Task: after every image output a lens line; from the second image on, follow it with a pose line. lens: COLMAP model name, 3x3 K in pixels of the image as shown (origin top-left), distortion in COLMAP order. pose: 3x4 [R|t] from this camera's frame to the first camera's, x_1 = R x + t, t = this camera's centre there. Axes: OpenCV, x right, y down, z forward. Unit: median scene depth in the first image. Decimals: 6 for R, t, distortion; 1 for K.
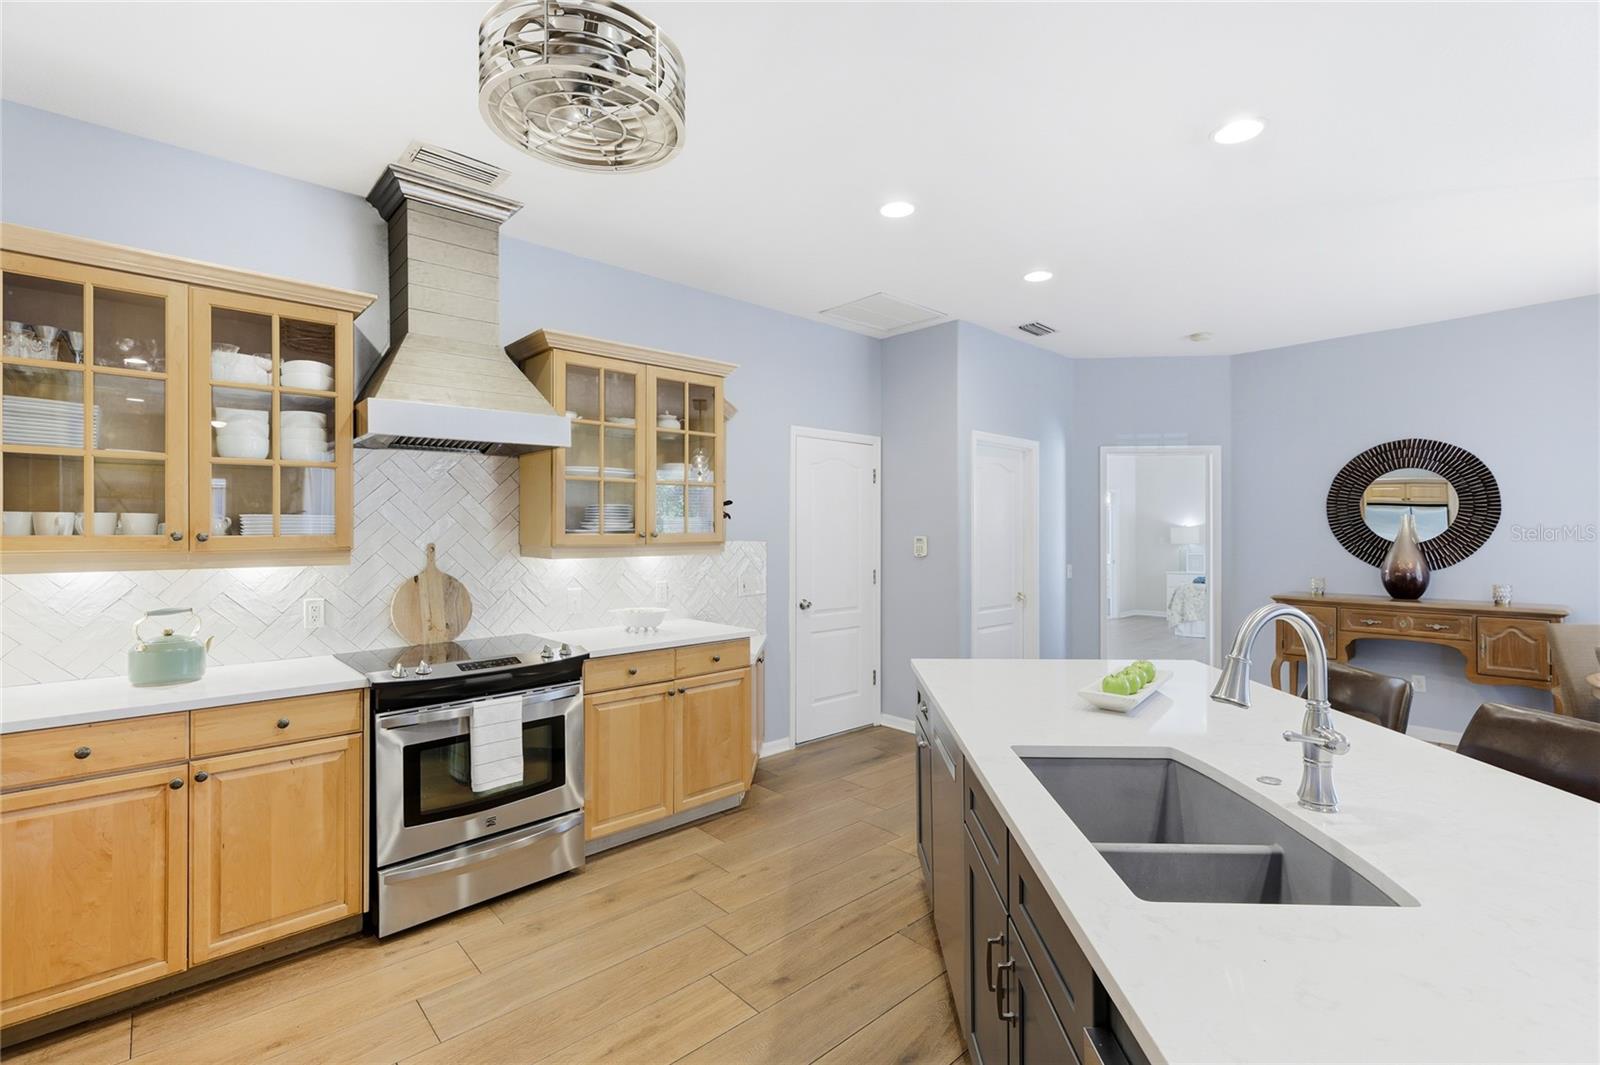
lens RADIAL K [[716.7, 0, 796.2], [0, 716.7, 531.1], [0, 0, 1]] dist [0.000006, 0.000785]
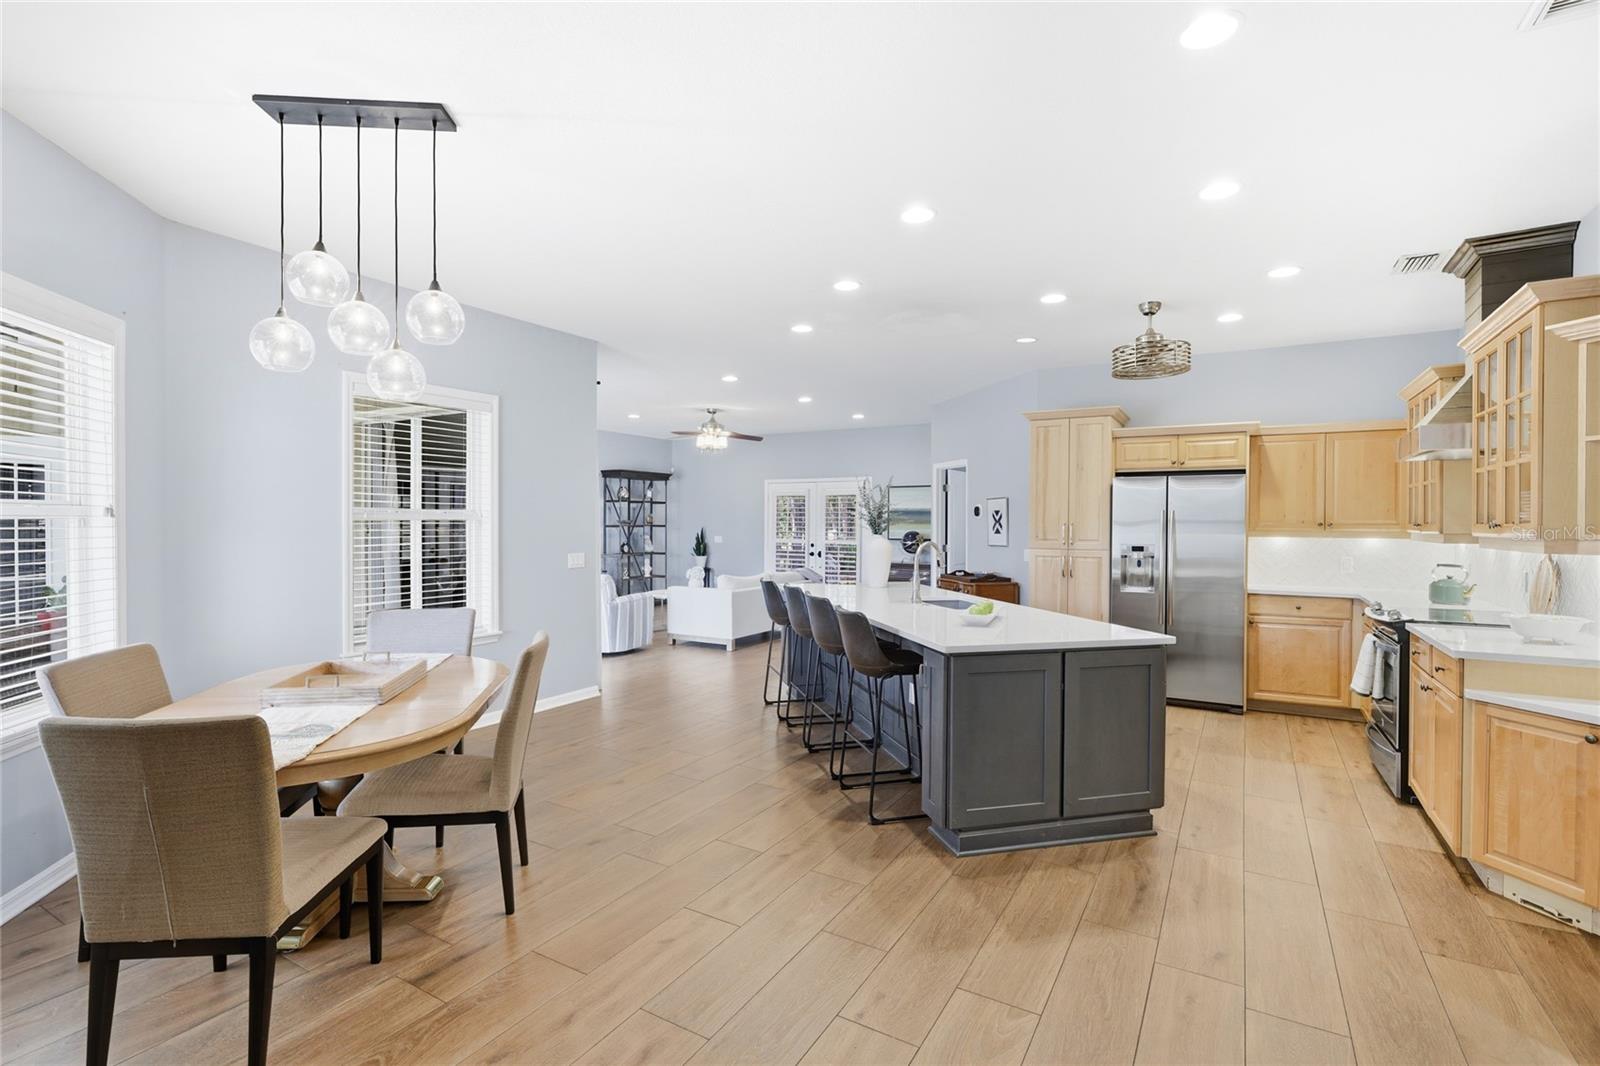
lens RADIAL K [[741.8, 0, 806.8], [0, 741.8, 530.0], [0, 0, 1]] dist [0.002214, -0.000057]
pose [[-0.952674, 0.002189, -0.303987, 0.922120], [-0.001884, 0.999912, 0.013106, 0.000089], [0.303989, 0.013059, -0.952586, 1.684404]]
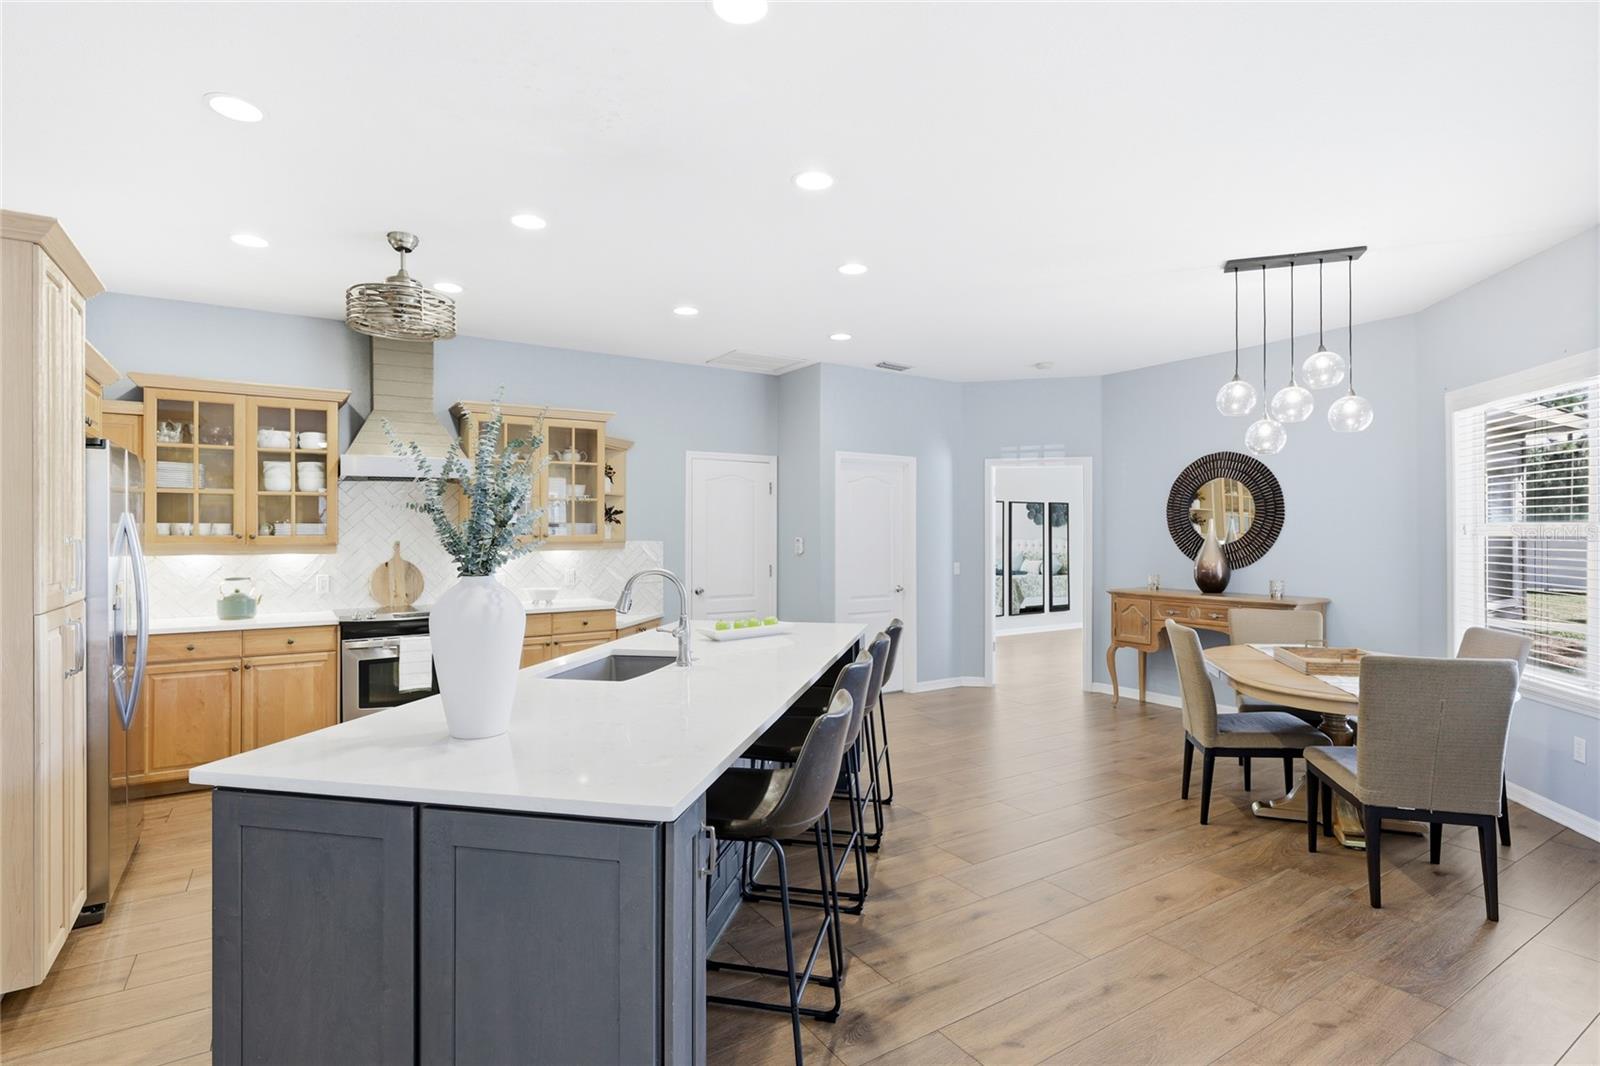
lens RADIAL K [[788.0, 0, 791.9], [0, 788.0, 530.6], [0, 0, 1]] dist [-0.001097, -0.000598]
pose [[0.985688, -0.000584, -0.168576, 0.581490], [0.000016, 0.999994, -0.003370, 0.000126], [0.168577, 0.003319, 0.985683, -0.496539]]
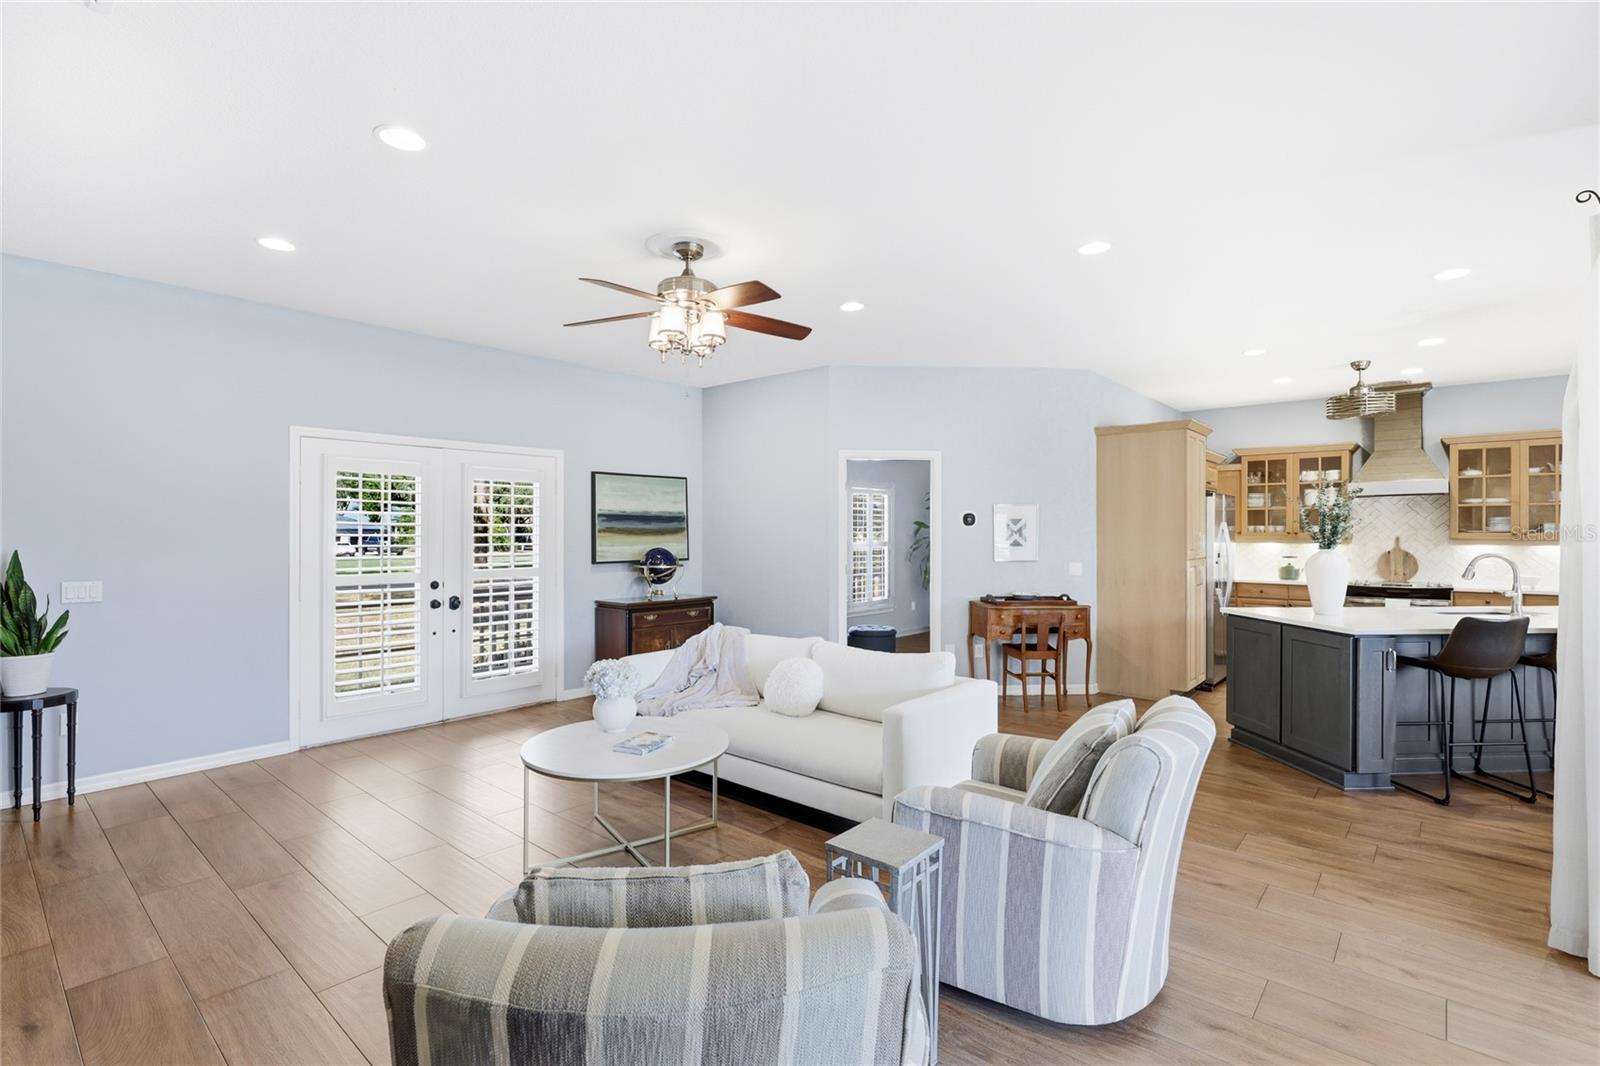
lens RADIAL K [[741.8, 0, 804.2], [0, 741.8, 528.9], [0, 0, 1]] dist [0.002214, -0.000057]
pose [[0.120784, -0.001138, -0.992678, 1.520935], [-0.001128, 0.999999, -0.001284, -0.002415], [0.992678, 0.001275, 0.120782, -1.089110]]
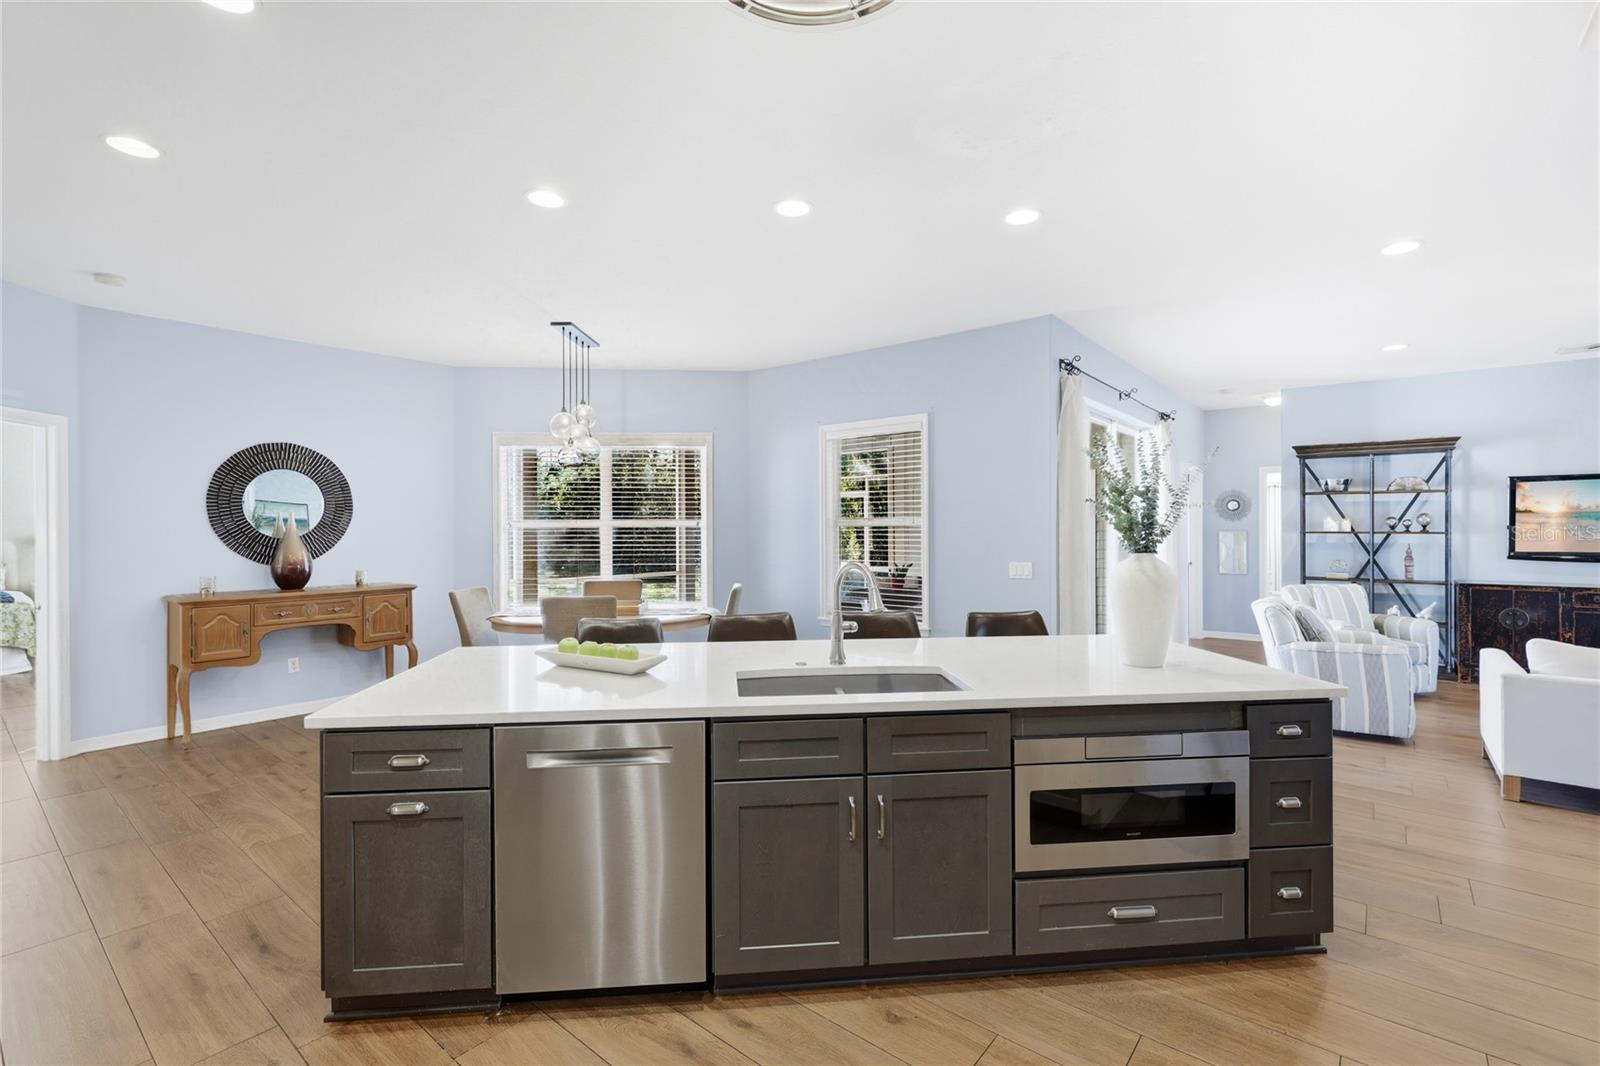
lens RADIAL K [[716.7, 0, 805.5], [0, 716.7, 525.0], [0, 0, 1]] dist [0.000006, 0.000785]
pose [[-0.162289, 0.000514, 0.986743, -0.517057], [0.002234, 0.999997, -0.000153, -0.001876], [-0.986741, 0.002180, -0.162290, 0.581538]]
